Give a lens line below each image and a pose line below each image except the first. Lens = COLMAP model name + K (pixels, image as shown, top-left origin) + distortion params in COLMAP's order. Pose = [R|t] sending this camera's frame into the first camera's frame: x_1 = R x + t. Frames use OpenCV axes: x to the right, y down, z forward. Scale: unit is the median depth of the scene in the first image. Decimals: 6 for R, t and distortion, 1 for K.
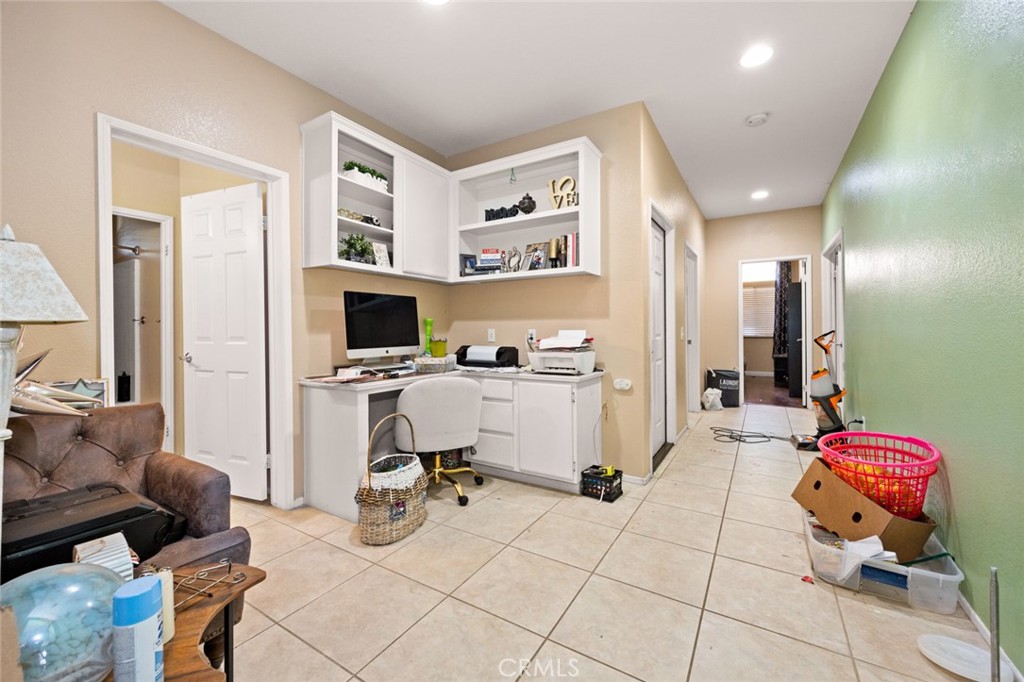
lens RADIAL K [[408.8, 0, 510.1], [0, 408.8, 335.4], [0, 0, 1]] dist [0.002729, 0.000537]
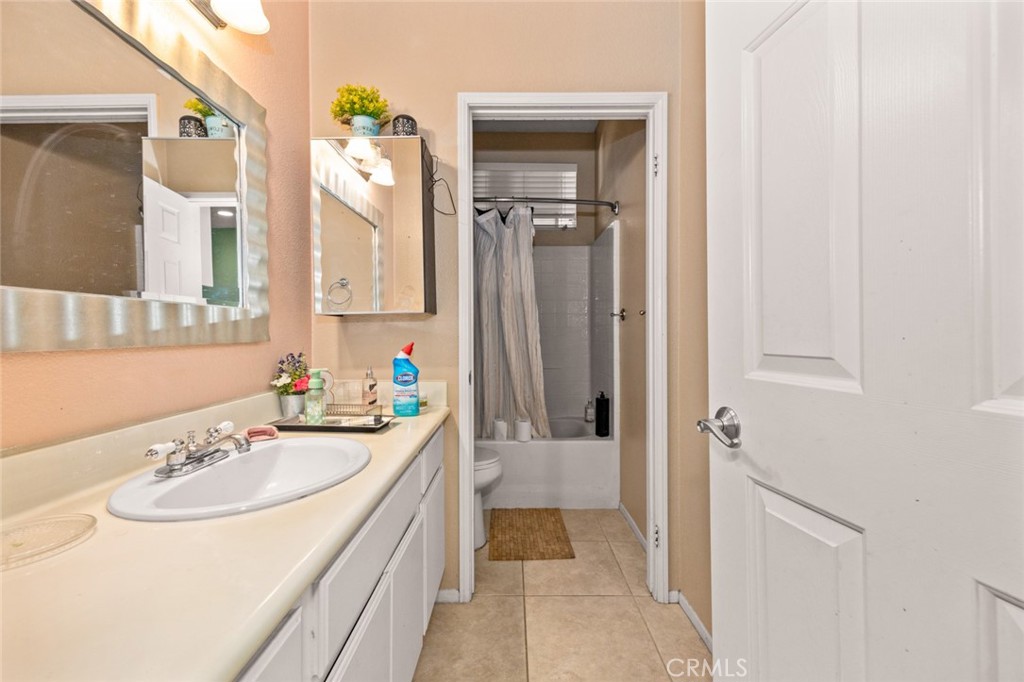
lens RADIAL K [[408.8, 0, 510.5], [0, 408.8, 336.6], [0, 0, 1]] dist [0.002729, 0.000537]
pose [[0.520818, 0.003696, -0.853660, -0.454413], [-0.001143, 0.999993, 0.003633, -0.005194], [0.853667, -0.000916, 0.520819, 0.530635]]
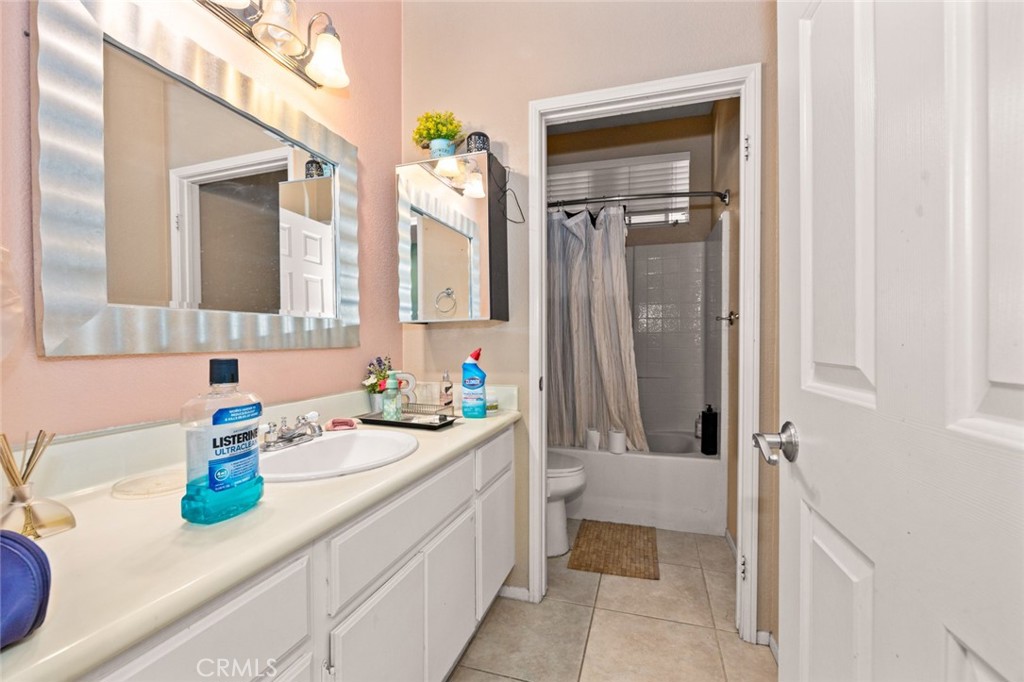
lens RADIAL K [[425.5, 0, 515.9], [0, 425.5, 348.3], [0, 0, 1]] dist [-0.018979, 0.000150]
pose [[0.241654, 0.016240, -0.970227, -0.414497], [-0.002216, 0.999867, 0.016184, -0.004906], [0.970360, -0.001761, 0.241658, 0.584146]]
